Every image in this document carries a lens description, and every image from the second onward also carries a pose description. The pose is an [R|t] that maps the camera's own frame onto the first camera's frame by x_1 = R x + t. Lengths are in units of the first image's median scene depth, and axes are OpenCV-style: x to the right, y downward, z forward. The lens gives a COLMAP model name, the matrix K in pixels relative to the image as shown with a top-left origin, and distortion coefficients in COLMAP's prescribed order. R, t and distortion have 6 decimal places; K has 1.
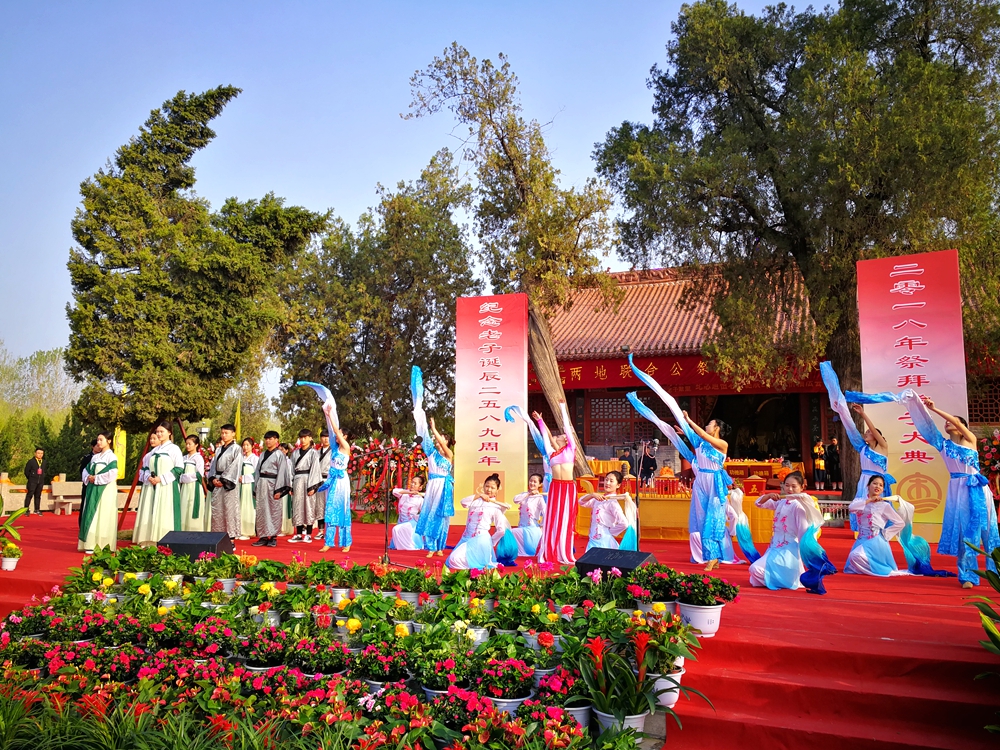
lens RADIAL K [[769.6, 0, 509.2], [0, 769.6, 373.2], [0, 0, 1]] dist [0.014060, -0.000213]
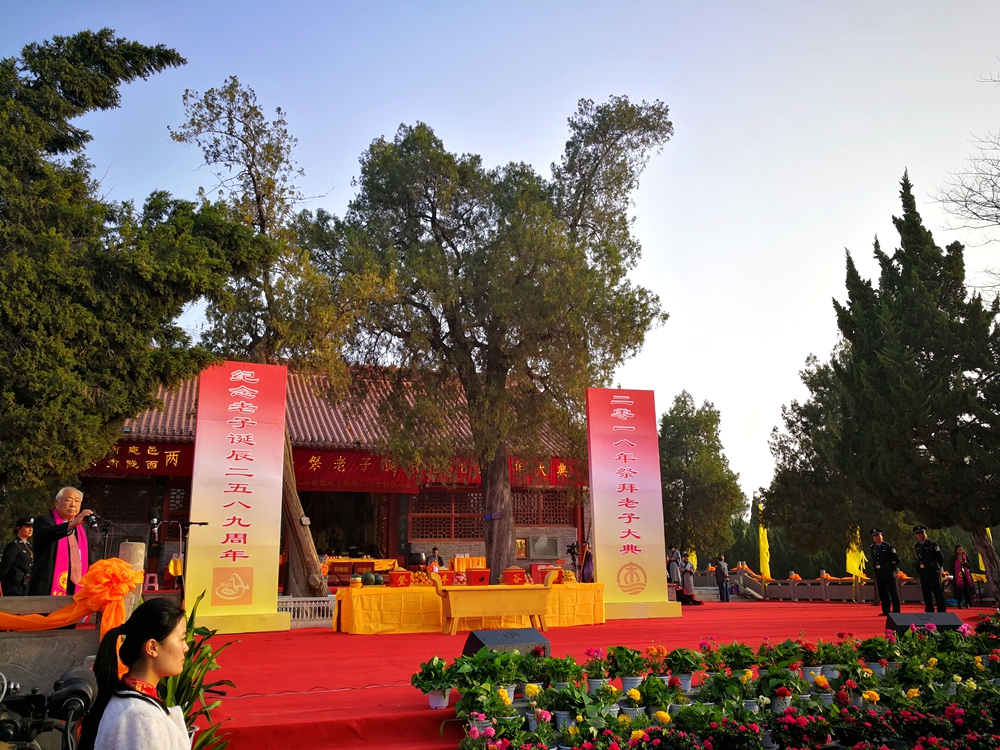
lens RADIAL K [[781.7, 0, 467.4], [0, 781.7, 379.2], [0, 0, 1]] dist [0.040561, -0.003290]
pose [[0.735855, 0.147091, 0.660971, -0.390786], [-0.067894, 0.987230, -0.144110, 0.026331], [-0.673727, 0.061168, 0.736444, 0.157736]]
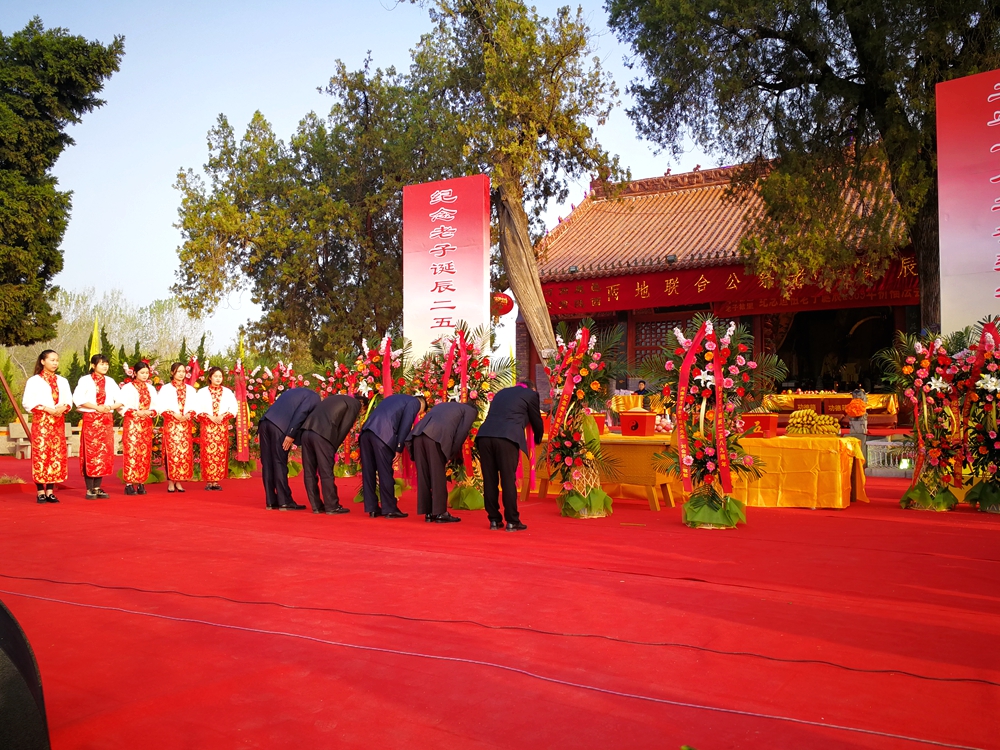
lens RADIAL K [[778.1, 0, 500.0], [0, 778.1, 375.0], [0, 0, 1]] dist [0.013899, -0.003761]
pose [[0.988038, -0.014922, -0.153487, 0.136979], [0.027148, 0.996594, 0.077870, 0.030742], [0.151802, -0.081106, 0.985078, 0.202479]]
